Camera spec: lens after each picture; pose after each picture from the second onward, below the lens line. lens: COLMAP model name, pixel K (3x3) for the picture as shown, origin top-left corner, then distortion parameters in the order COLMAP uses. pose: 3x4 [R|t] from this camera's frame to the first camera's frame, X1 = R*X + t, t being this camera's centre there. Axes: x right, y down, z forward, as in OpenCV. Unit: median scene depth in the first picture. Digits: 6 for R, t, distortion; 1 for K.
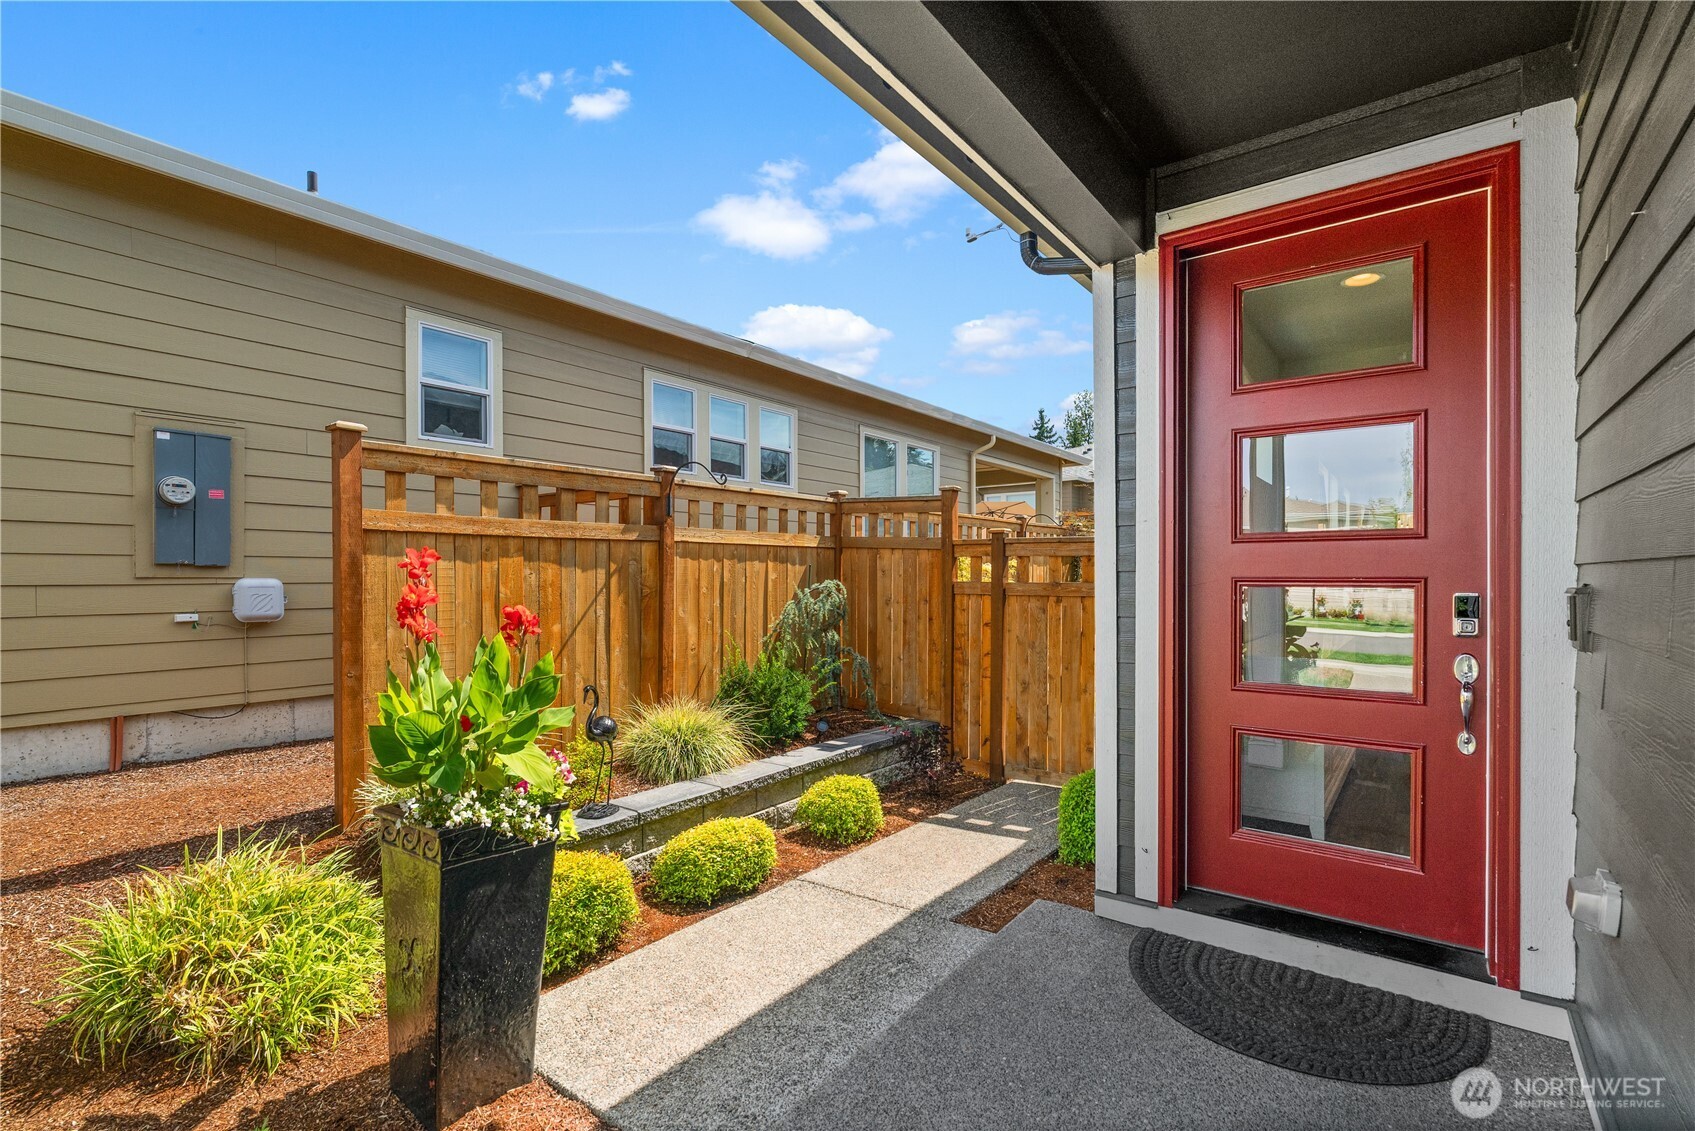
lens RADIAL K [[769.8, 0, 848.0], [0, 769.8, 587.1], [0, 0, 1]] dist [-0.002097, -0.000150]
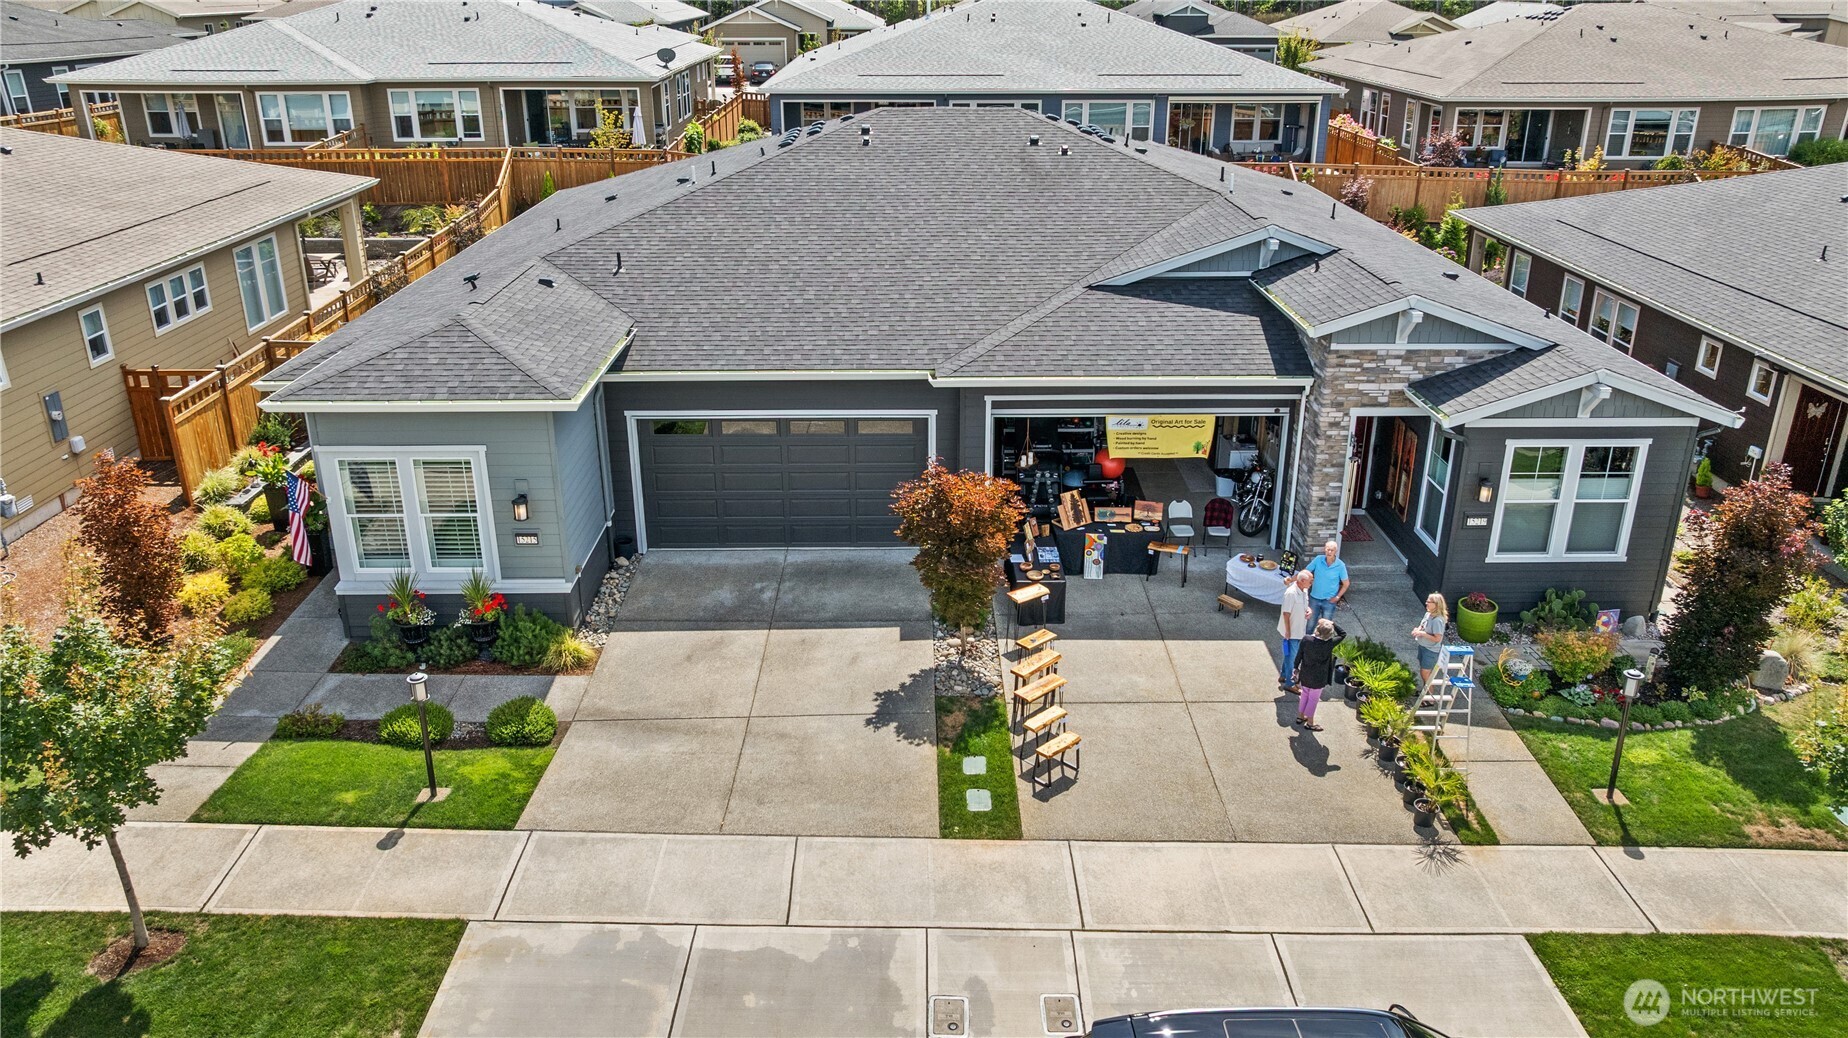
lens RADIAL K [[1330.1, 0, 924.0], [0, 1330.1, 519.0], [0, 0, 1]] dist [0.002537, 0.001244]
pose [[0.792798, -0.229354, 0.564684, -1.126117], [0.007214, 0.929960, 0.367589, -1.479812], [-0.609442, -0.287350, 0.738925, -4.482158]]
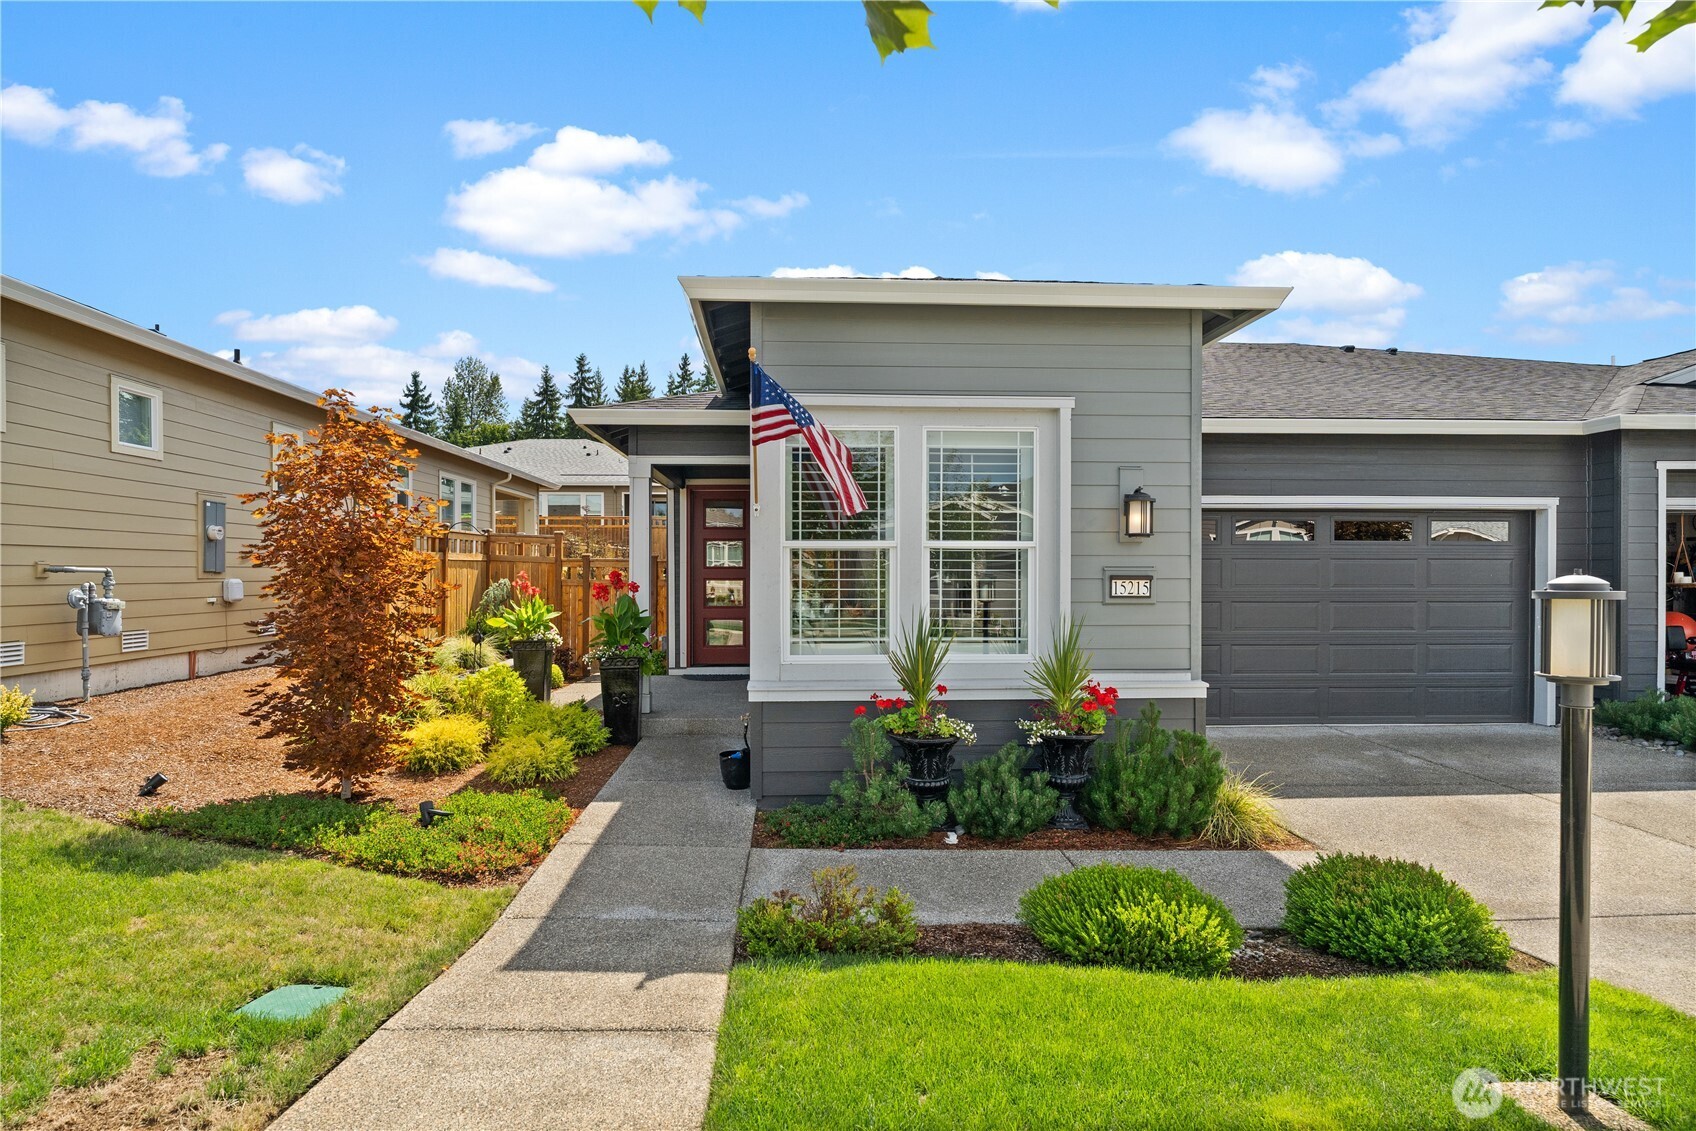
lens RADIAL K [[952.9, 0, 840.8], [0, 952.9, 571.0], [0, 0, 1]] dist [0.000401, 0.000298]
pose [[0.765328, 0.002157, 0.643637, -1.132784], [0.006598, 0.999916, -0.011196, 0.005251], [-0.643607, 0.012816, 0.765249, -1.706857]]
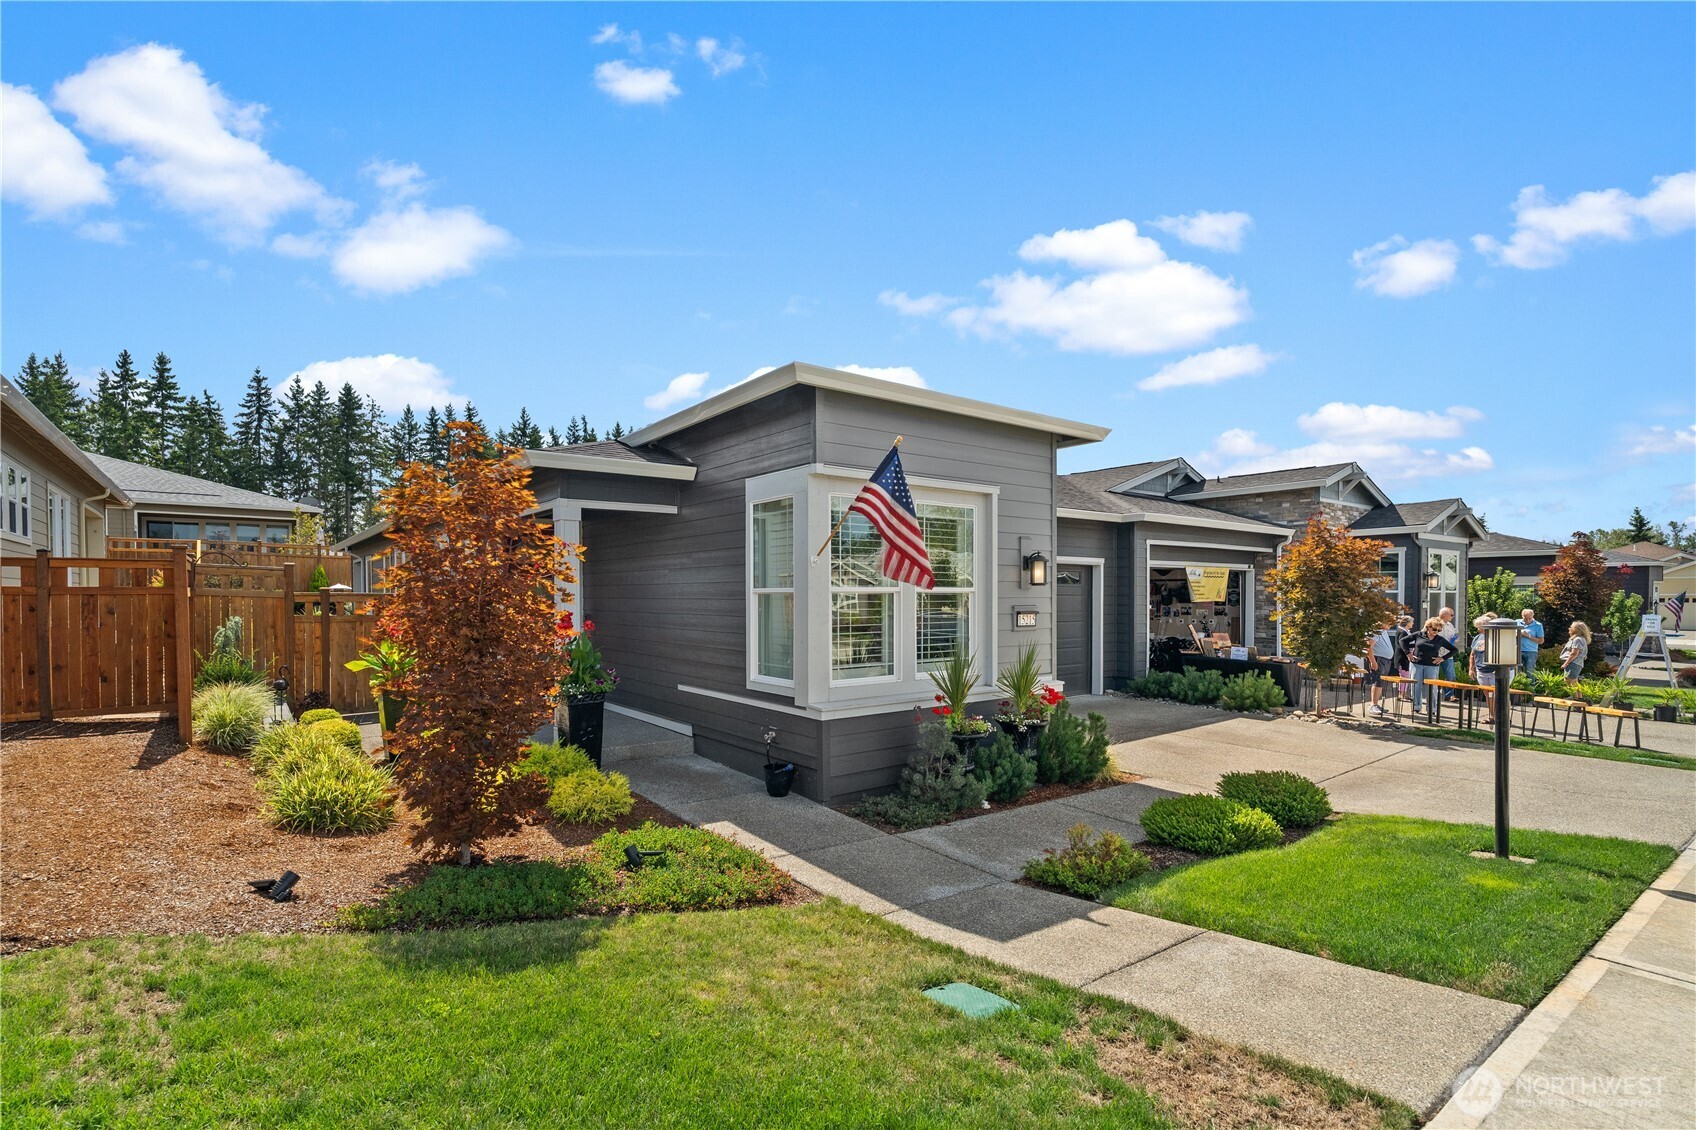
lens RADIAL K [[805.5, 0, 844.7], [0, 805.5, 602.3], [0, 0, 1]] dist [-0.001557, -0.000152]
pose [[0.262792, -0.008439, 0.964815, -1.711334], [0.014262, 0.999886, 0.004861, -0.036487], [-0.964747, 0.012483, 0.262883, -0.953314]]
